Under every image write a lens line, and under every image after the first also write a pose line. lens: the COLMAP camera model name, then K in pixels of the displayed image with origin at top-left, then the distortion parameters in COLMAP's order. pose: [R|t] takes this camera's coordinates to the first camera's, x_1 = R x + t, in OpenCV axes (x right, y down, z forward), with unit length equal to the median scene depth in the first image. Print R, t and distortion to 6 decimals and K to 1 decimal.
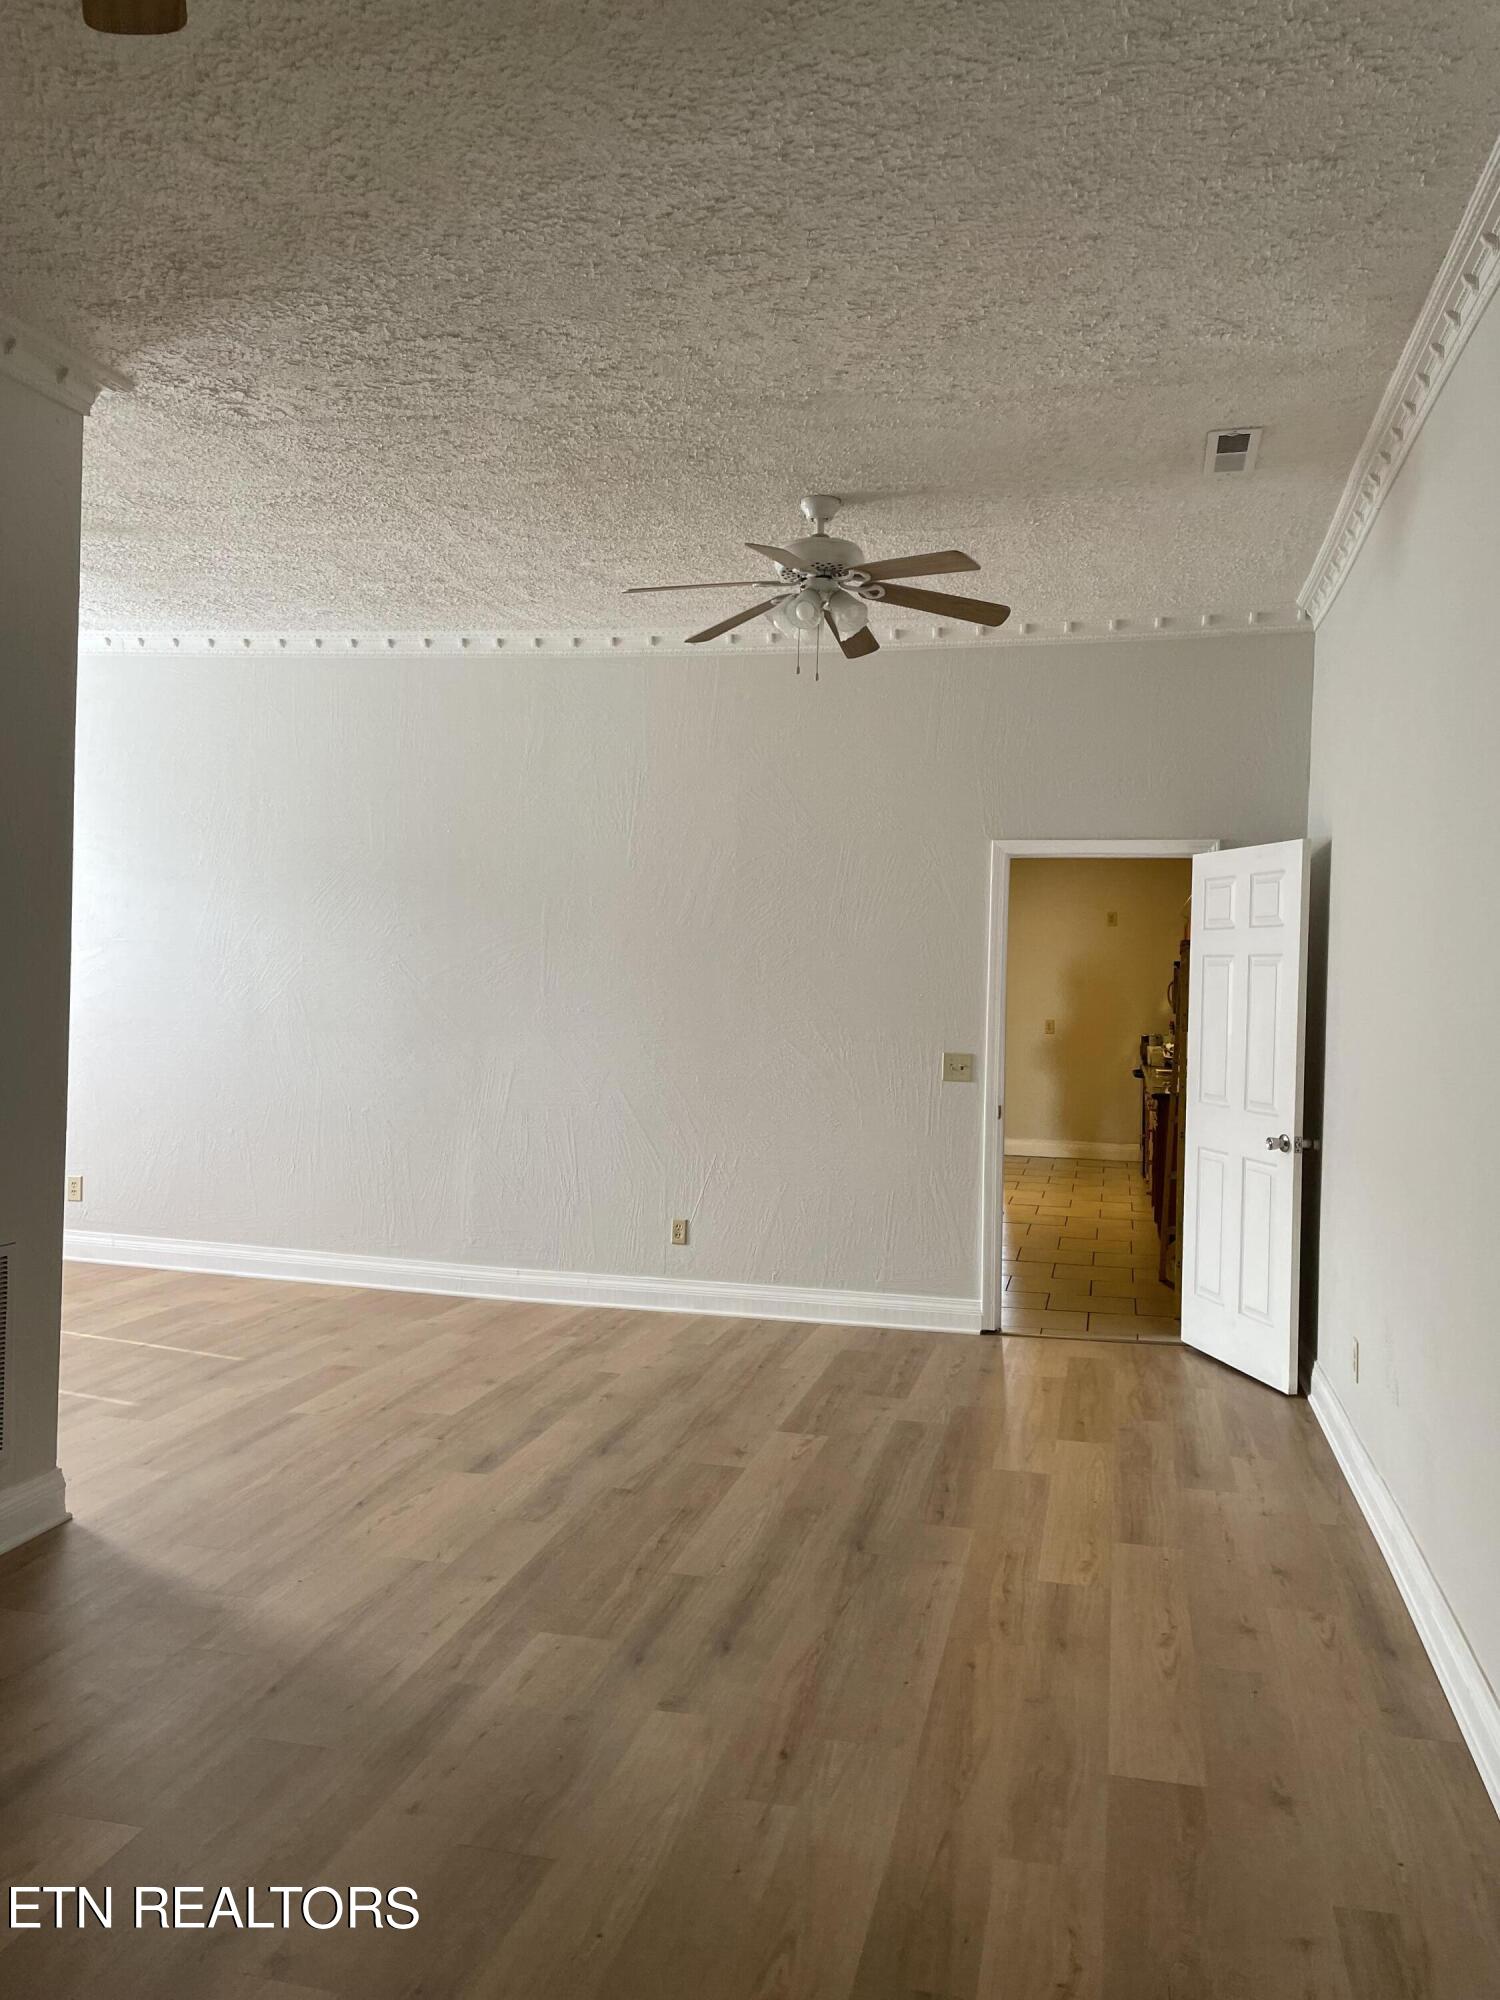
lens RADIAL K [[1504.1, 0, 759.1], [0, 1504.1, 997.3], [0, 0, 1]] dist [0.100290, -0.124011]
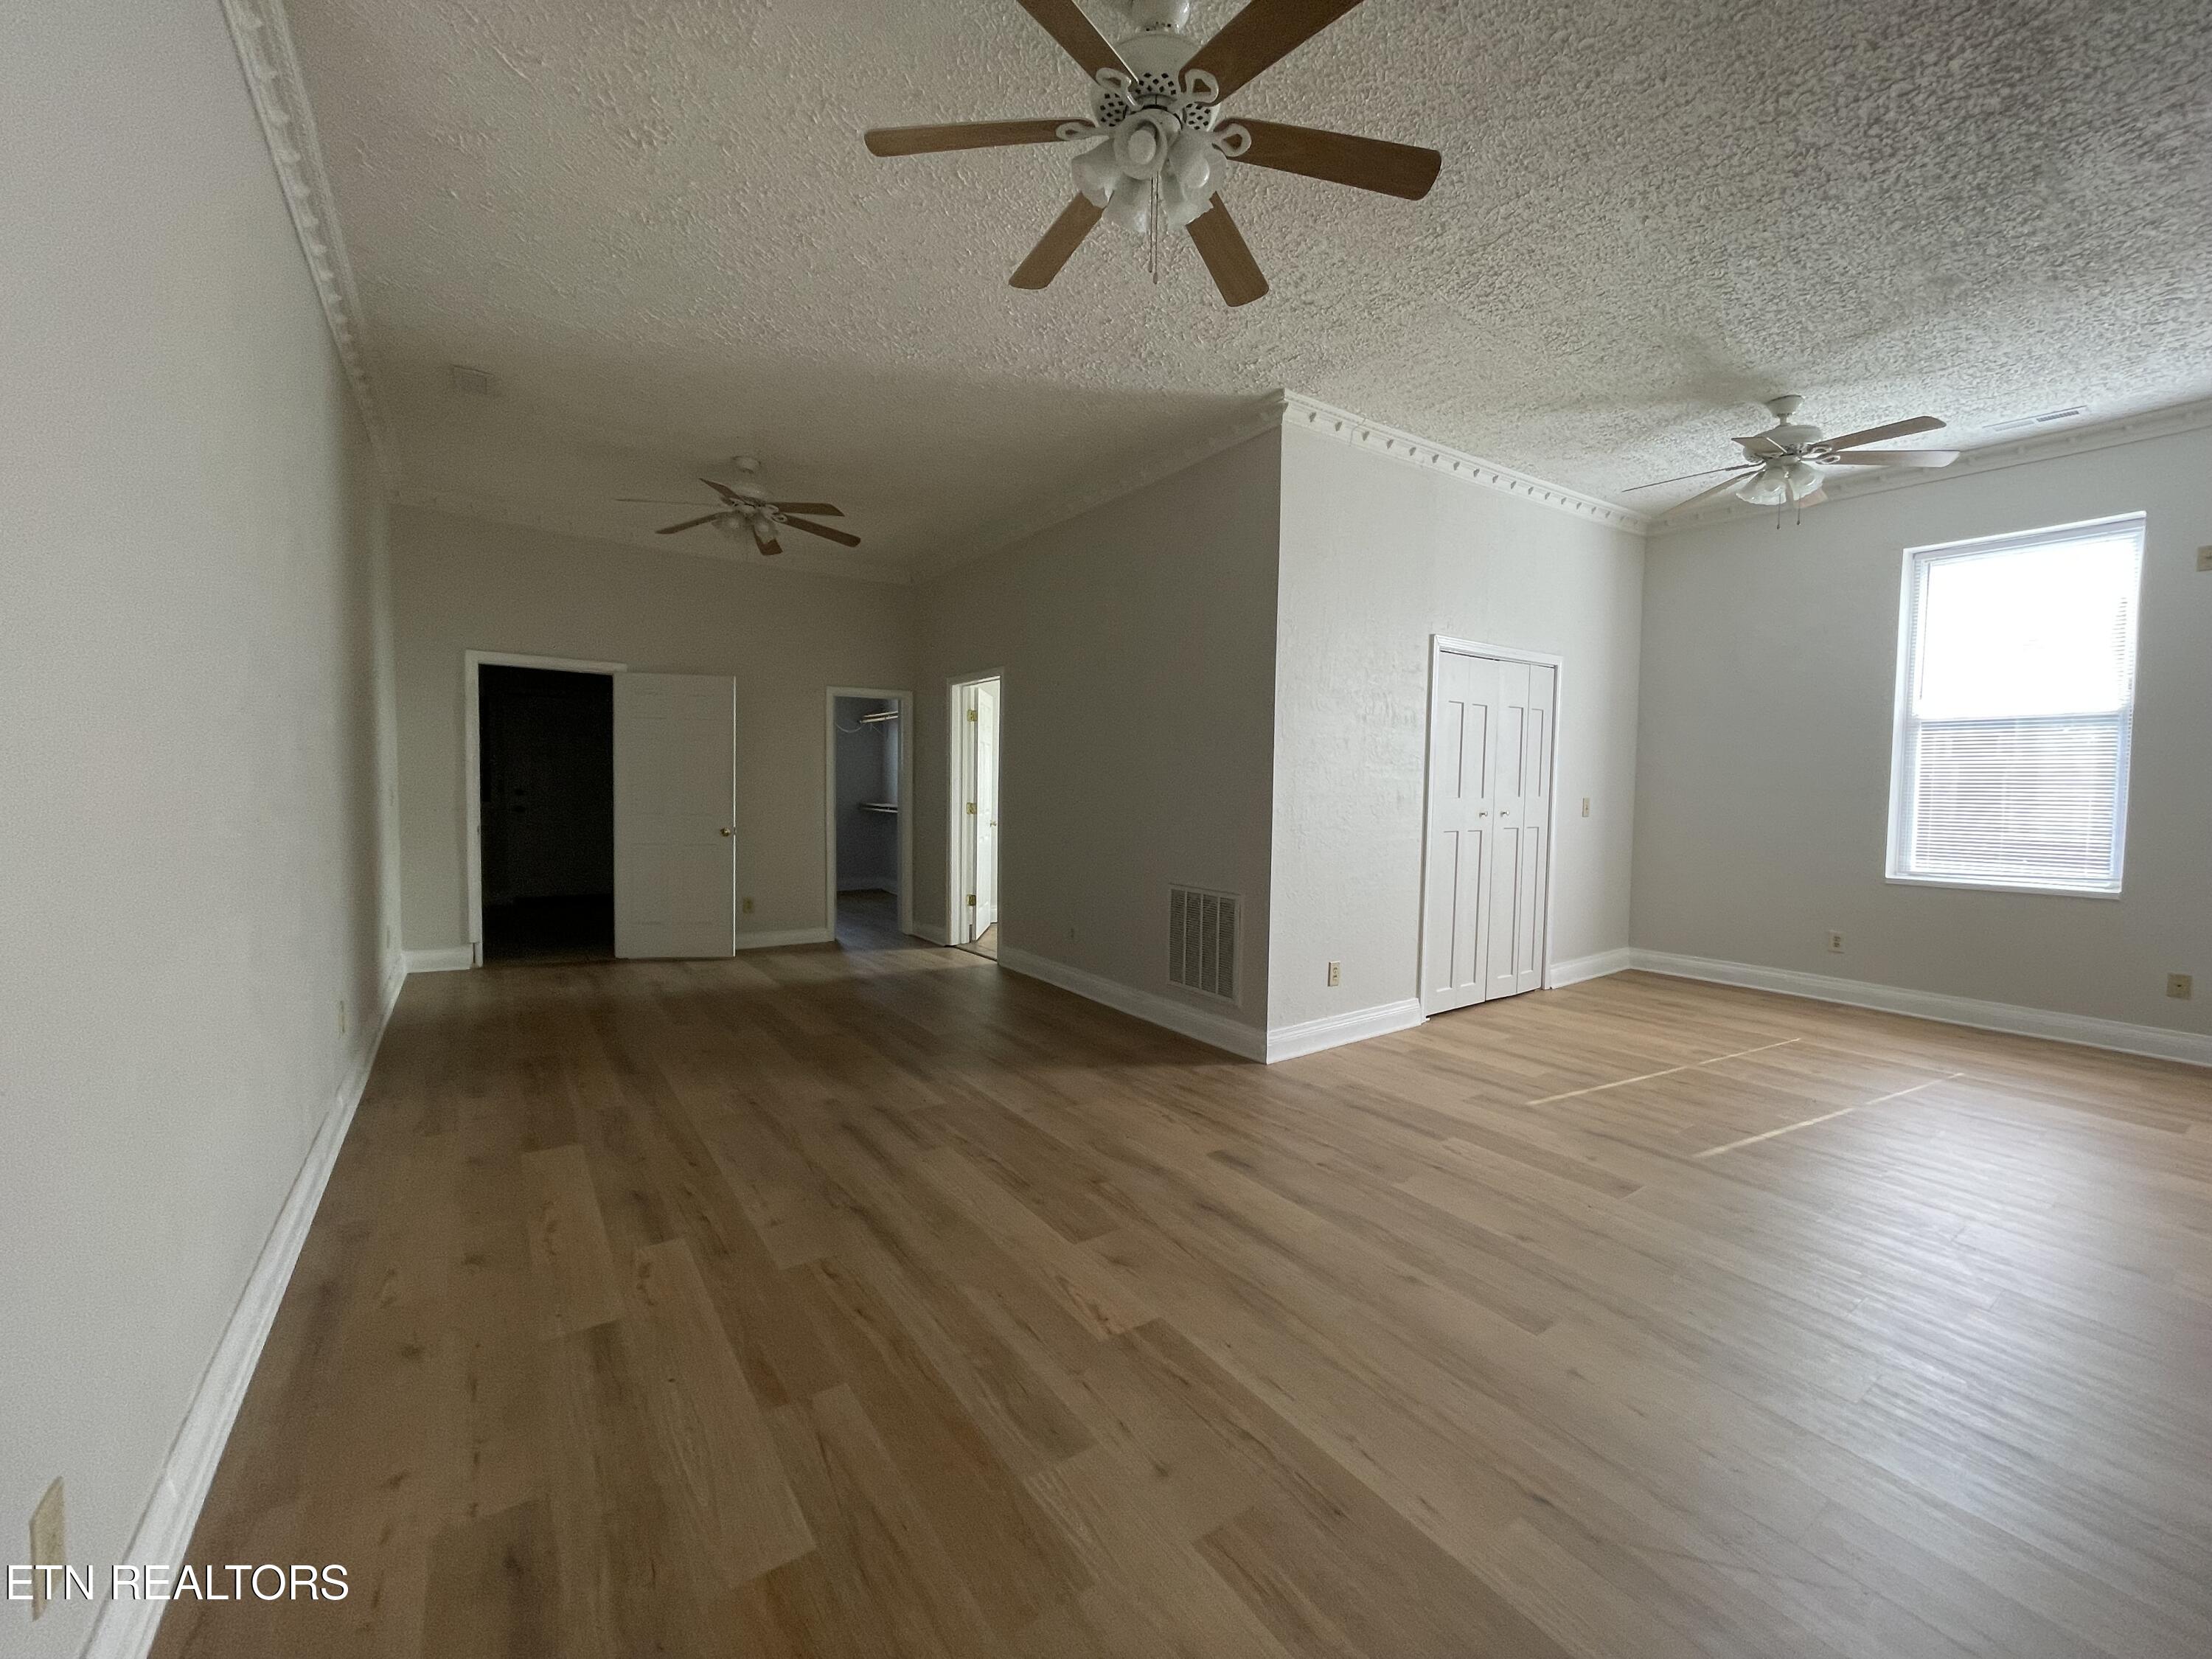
lens RADIAL K [[891.6, 0, 1106.2], [0, 891.6, 825.0], [0, 0, 1]] dist [-0.003324, 0.000194]
pose [[-0.662815, 0.001296, -0.748782, 0.473151], [-0.042398, 0.998329, 0.039259, 0.039136], [0.747582, 0.057769, -0.661652, 1.669690]]
